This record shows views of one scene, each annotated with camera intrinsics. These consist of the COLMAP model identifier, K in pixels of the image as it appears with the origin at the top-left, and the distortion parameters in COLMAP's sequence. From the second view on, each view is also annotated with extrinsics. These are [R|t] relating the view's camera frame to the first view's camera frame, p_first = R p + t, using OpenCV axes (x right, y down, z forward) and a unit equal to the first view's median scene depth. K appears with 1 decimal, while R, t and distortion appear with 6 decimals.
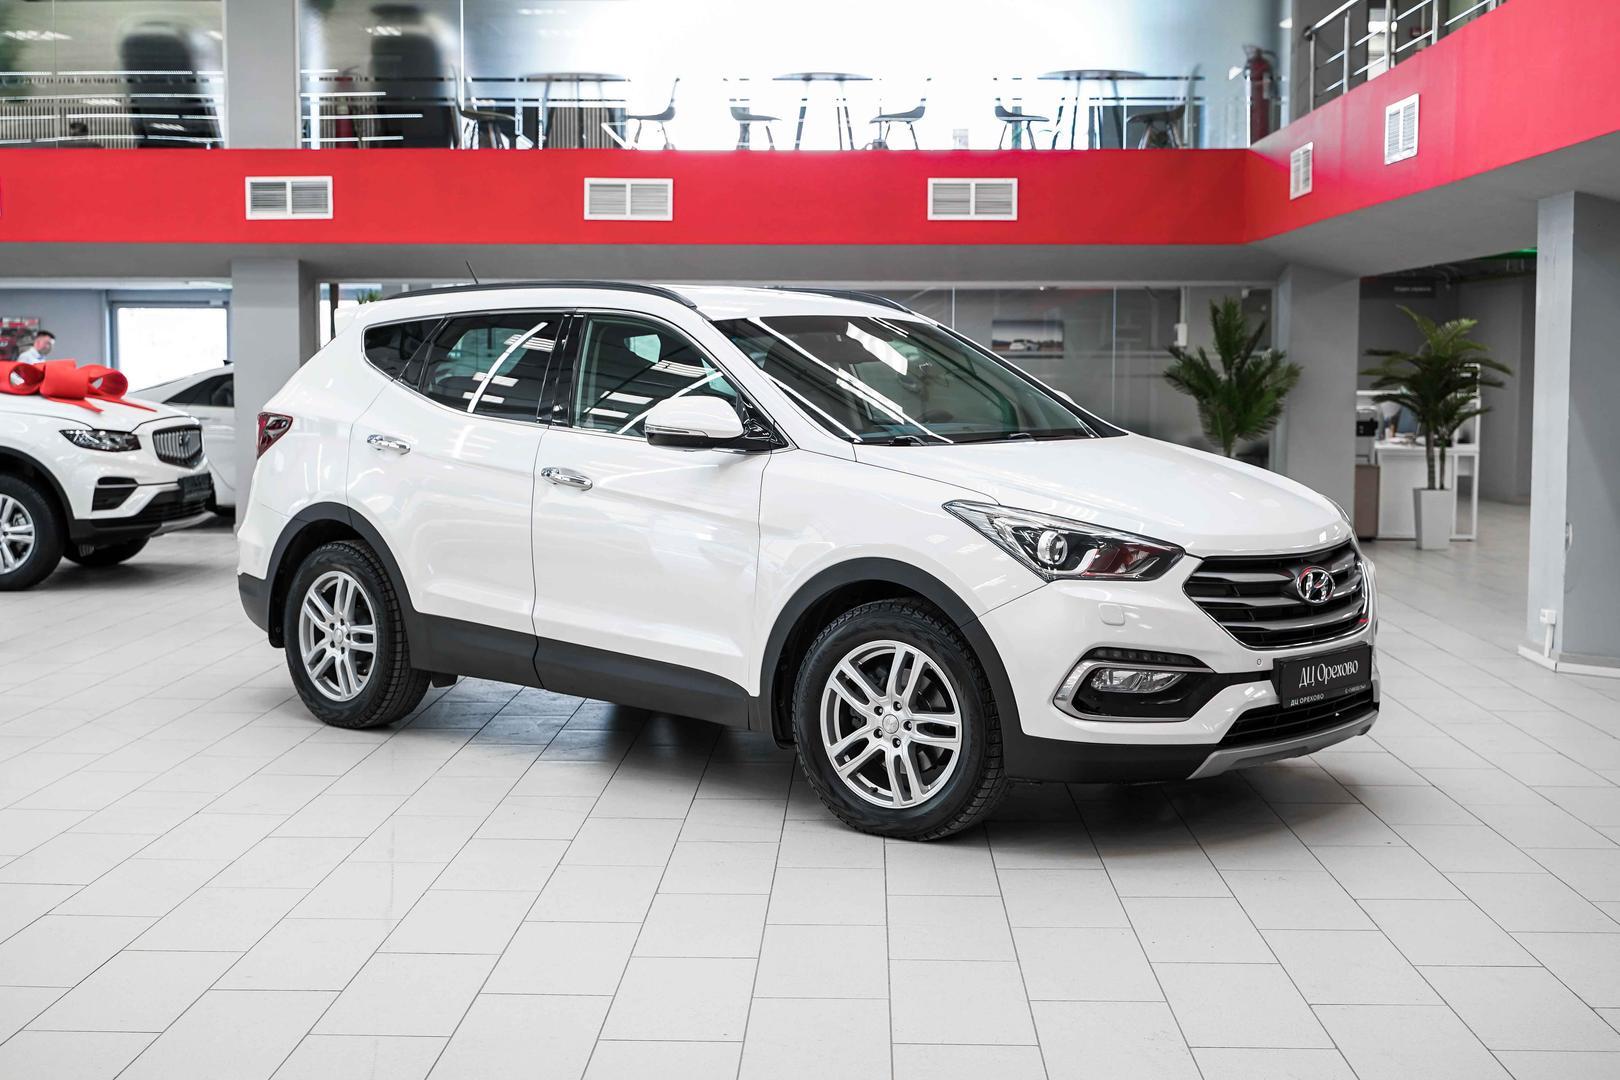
lens RADIAL K [[2025.8, 0, 795.9], [0, 2025.8, 536.6], [0, 0, 1]] dist [0.005266, 0.019359]
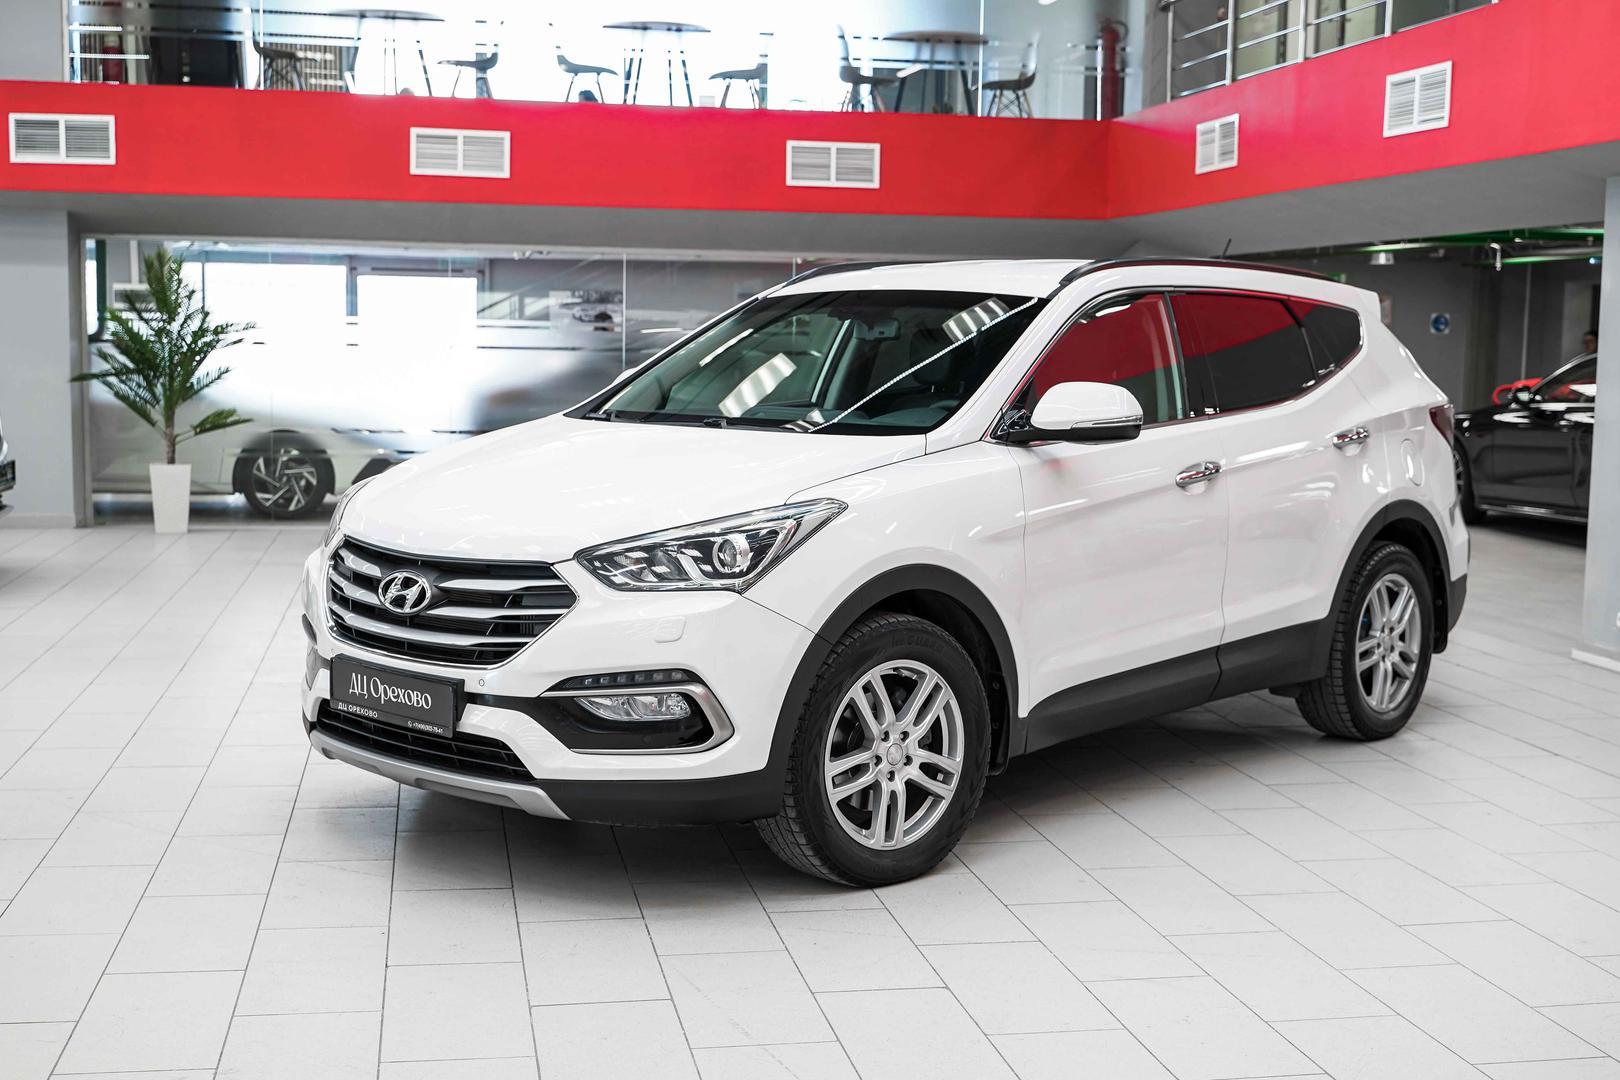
lens RADIAL K [[1913.0, 0, 811.1], [0, 1913.0, 622.2], [0, 0, 1]] dist [0.007184, -0.027019]
pose [[0.977147, -0.019505, 0.211666, -0.110215], [0.005673, 0.997819, 0.065760, -0.011920], [-0.212487, -0.063057, 0.975127, 0.114099]]
